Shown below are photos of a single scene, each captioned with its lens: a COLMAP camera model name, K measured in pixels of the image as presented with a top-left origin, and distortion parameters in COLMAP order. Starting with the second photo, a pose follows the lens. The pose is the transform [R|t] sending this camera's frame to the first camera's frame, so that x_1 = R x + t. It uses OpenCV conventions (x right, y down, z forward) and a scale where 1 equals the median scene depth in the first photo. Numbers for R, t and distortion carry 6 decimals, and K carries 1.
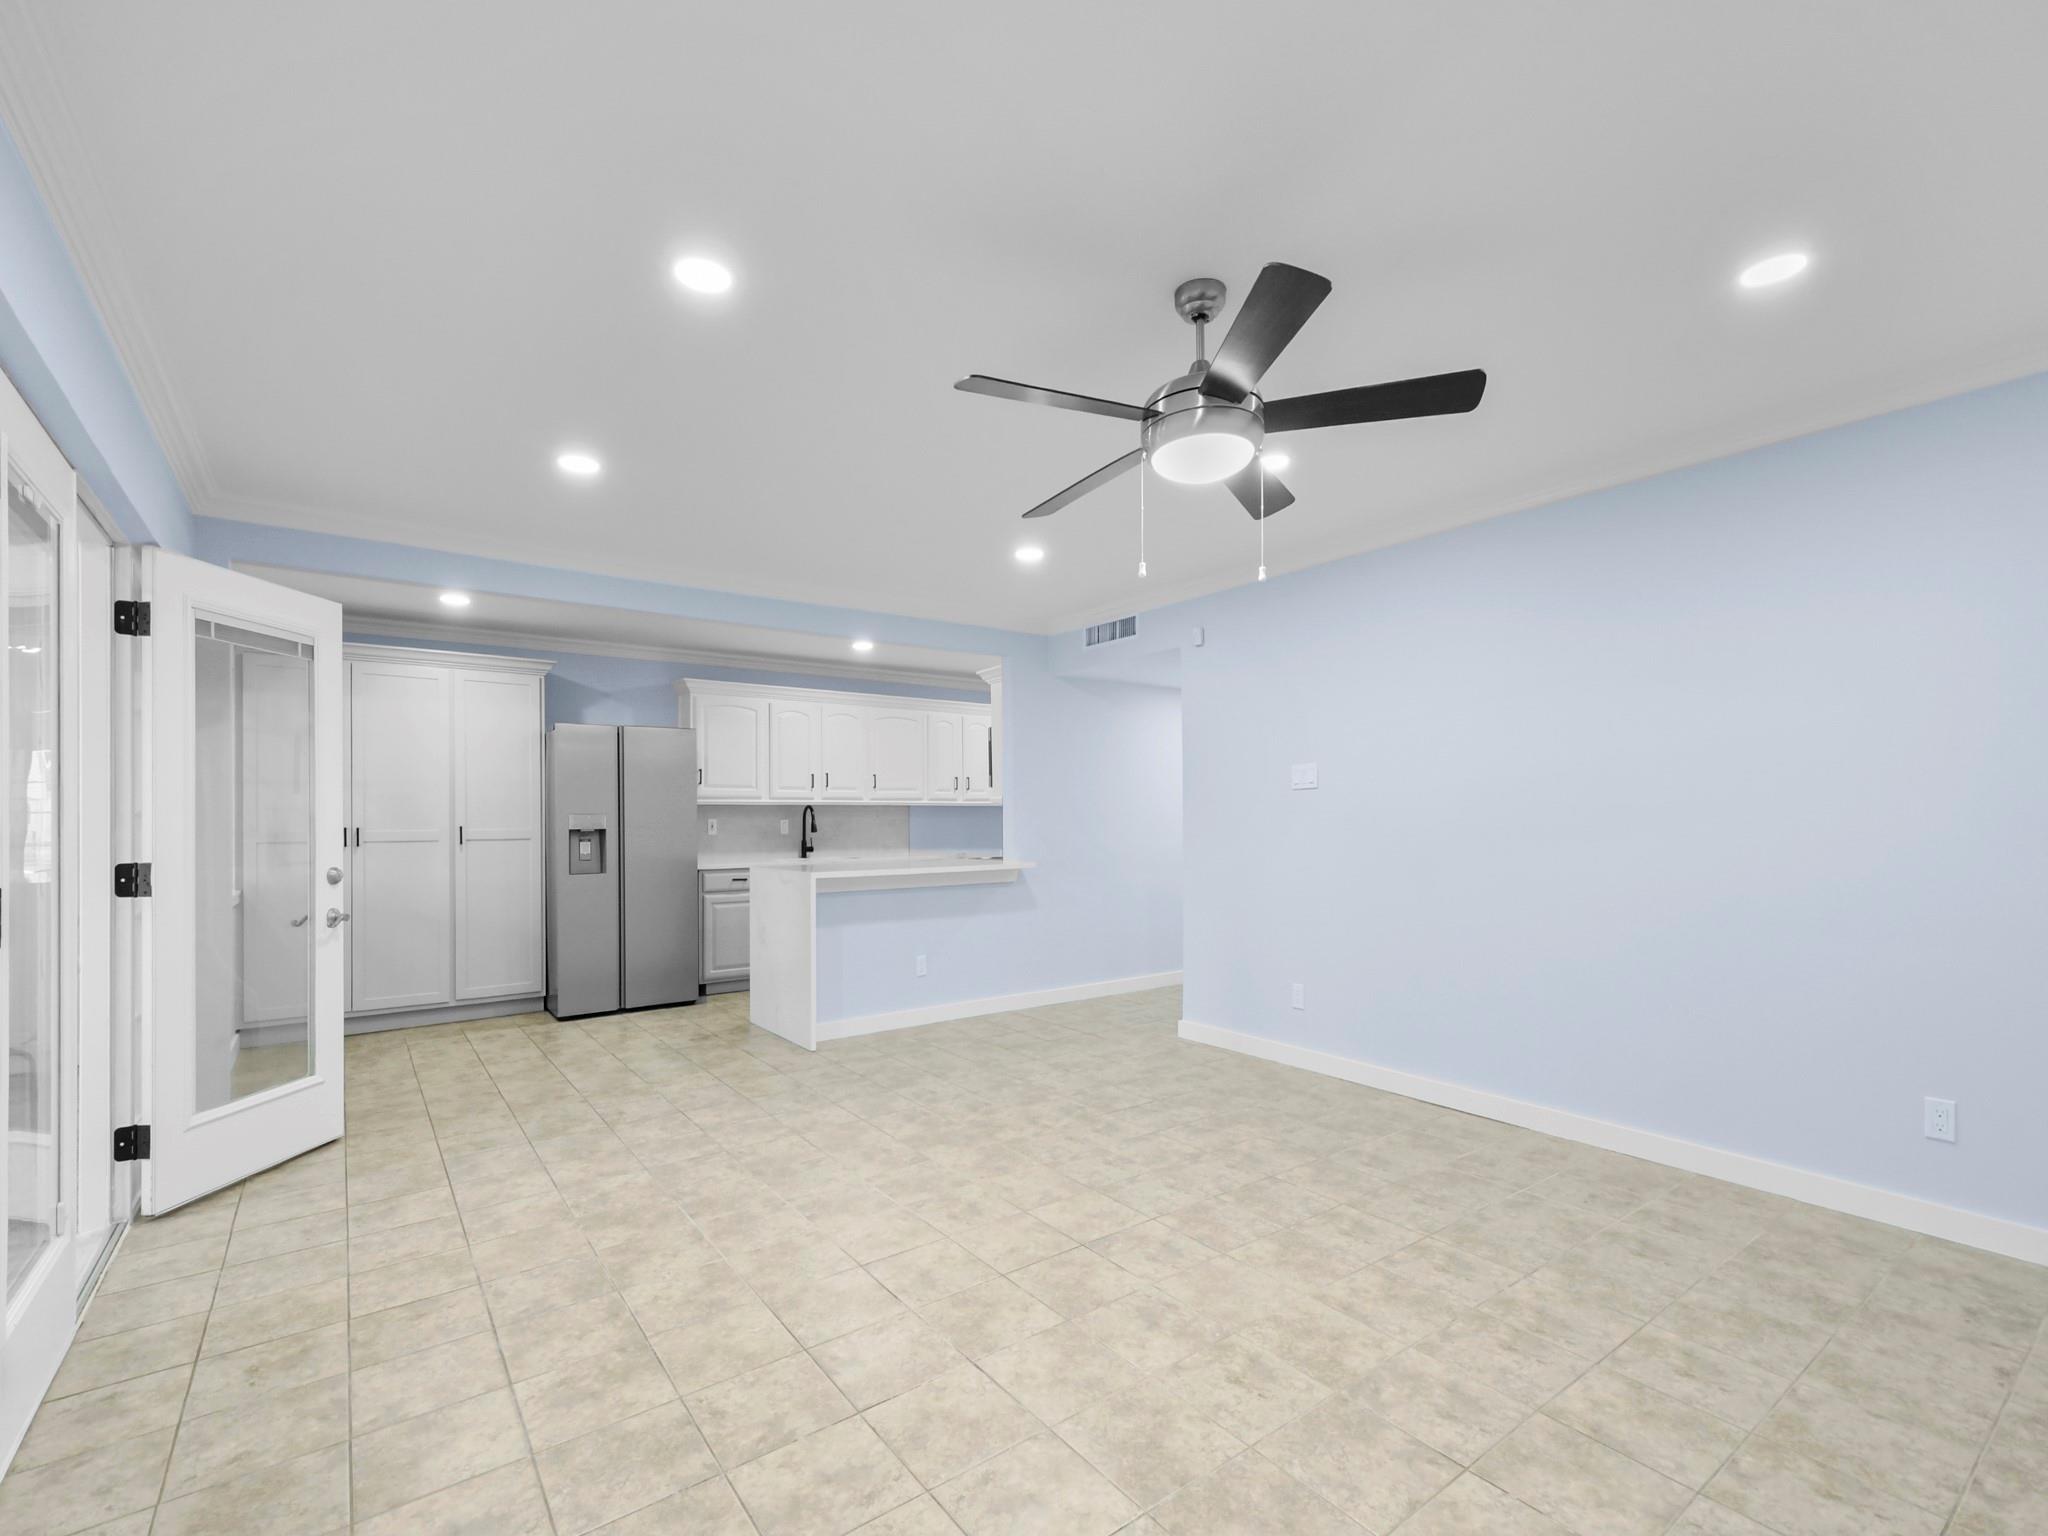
lens RADIAL K [[917.1, 0, 1061.8], [0, 917.1, 821.7], [0, 0, 1]] dist [0.015925, -0.000190]
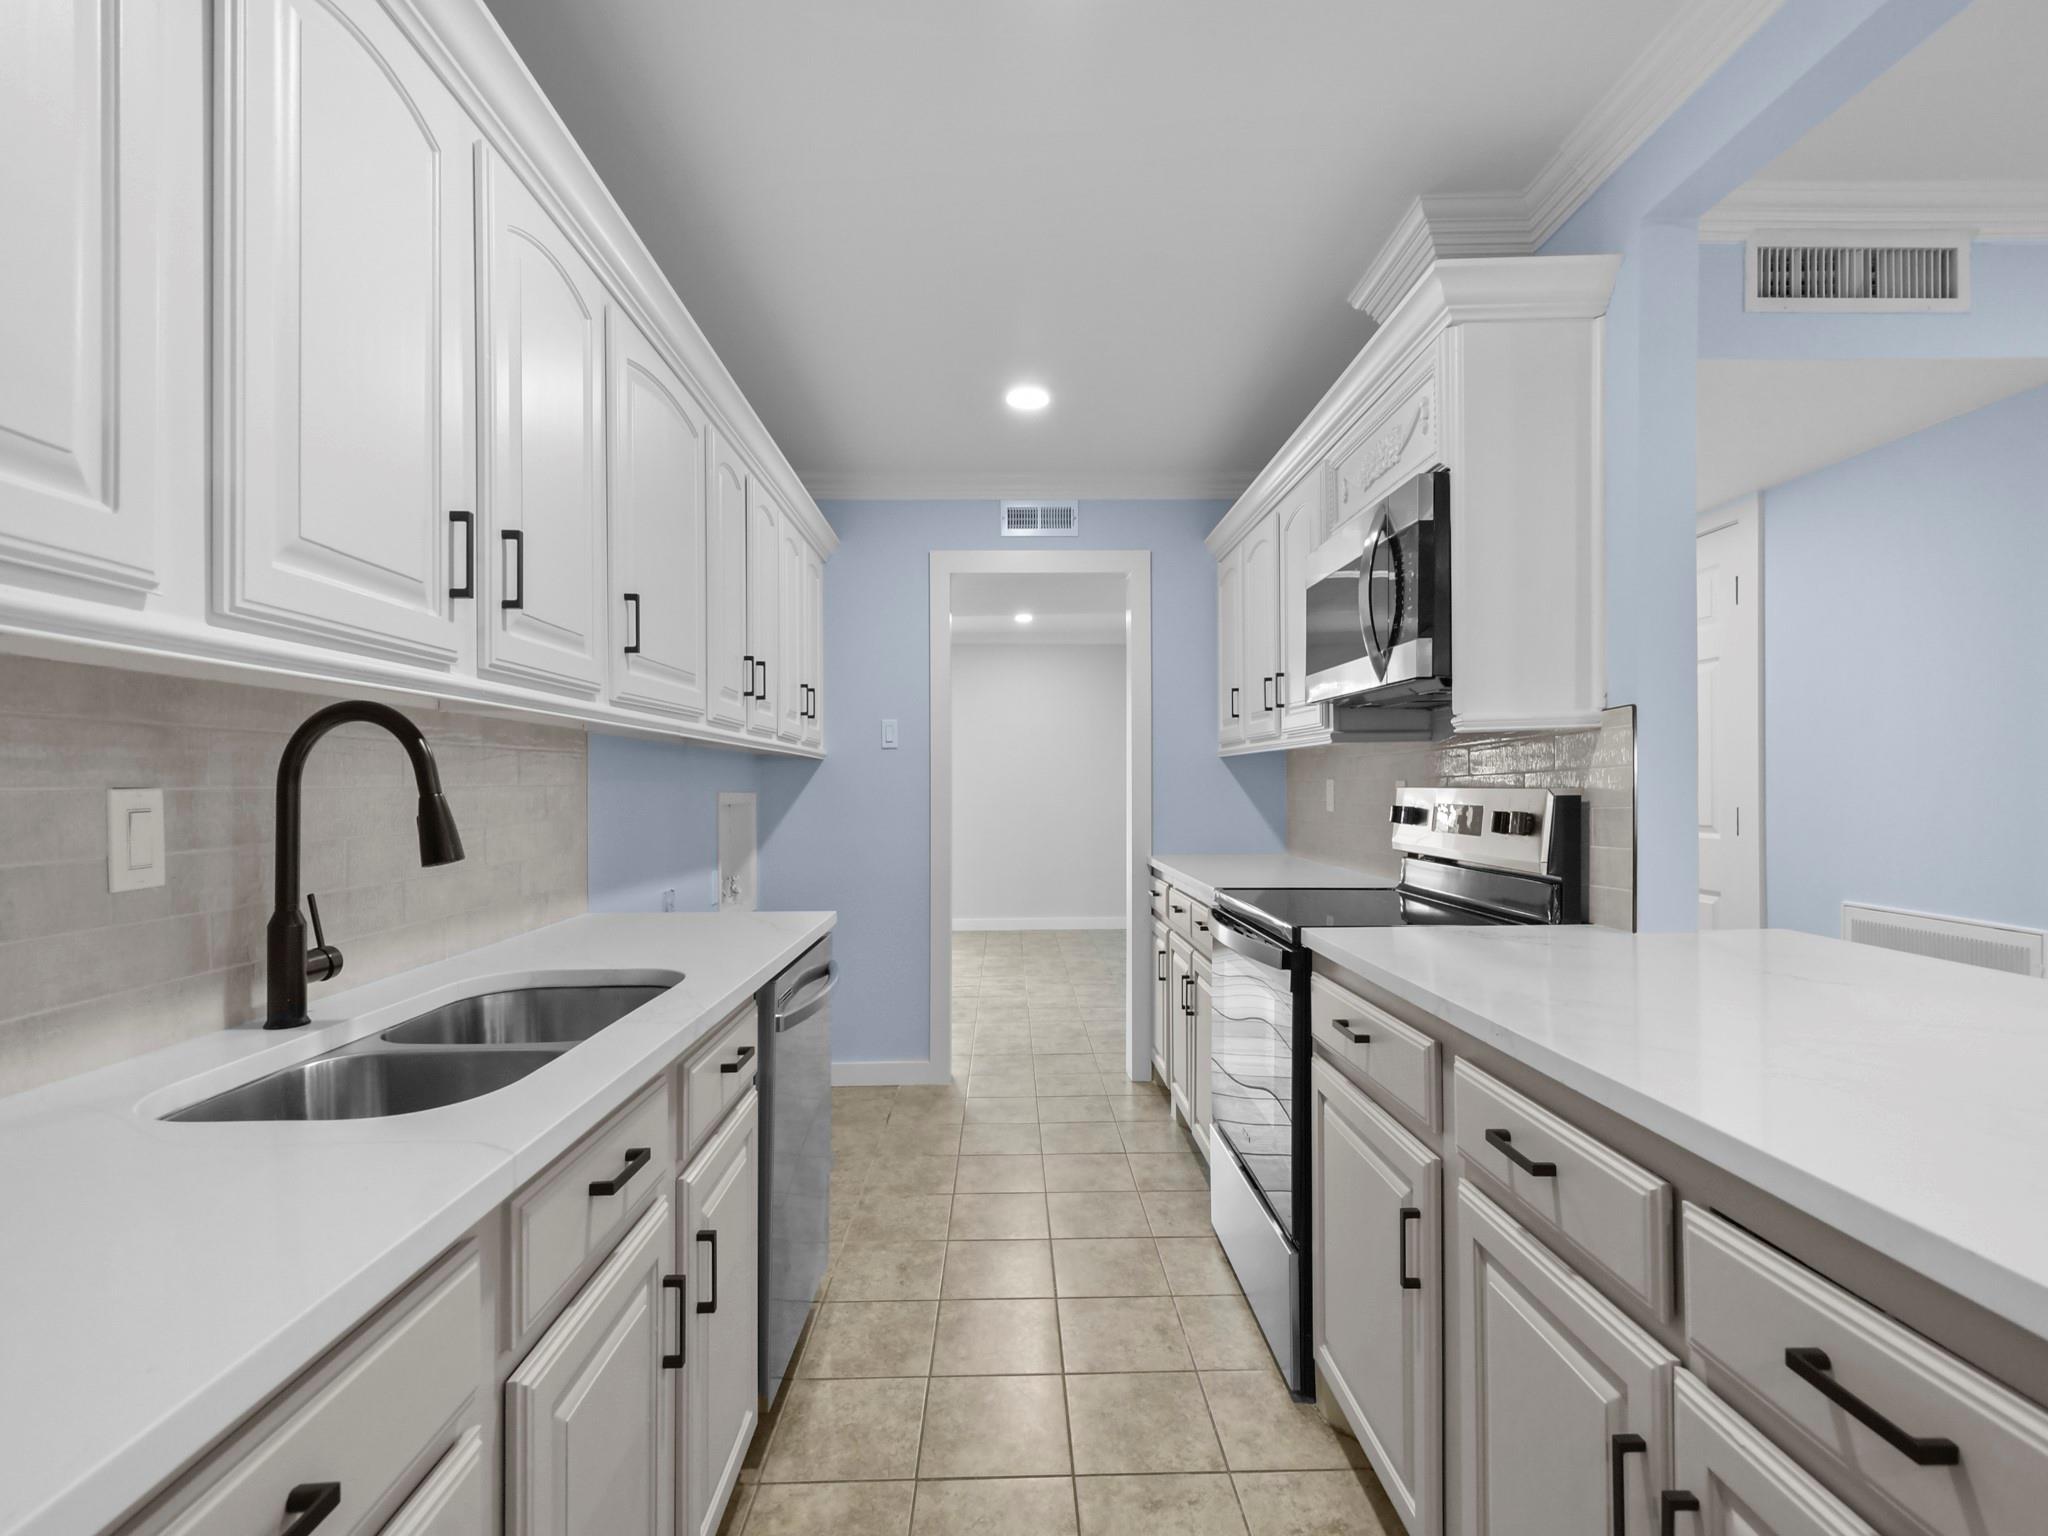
lens RADIAL K [[950.3, 0, 1024.0], [0, 950.3, 768.0], [0, 0, 1]] dist [0.012878, -0.000386]
pose [[0.609846, 0.023310, 0.792177, -0.860150], [-0.007753, 0.999695, -0.023447, -0.008392], [-0.792482, 0.008157, 0.609841, 2.031529]]
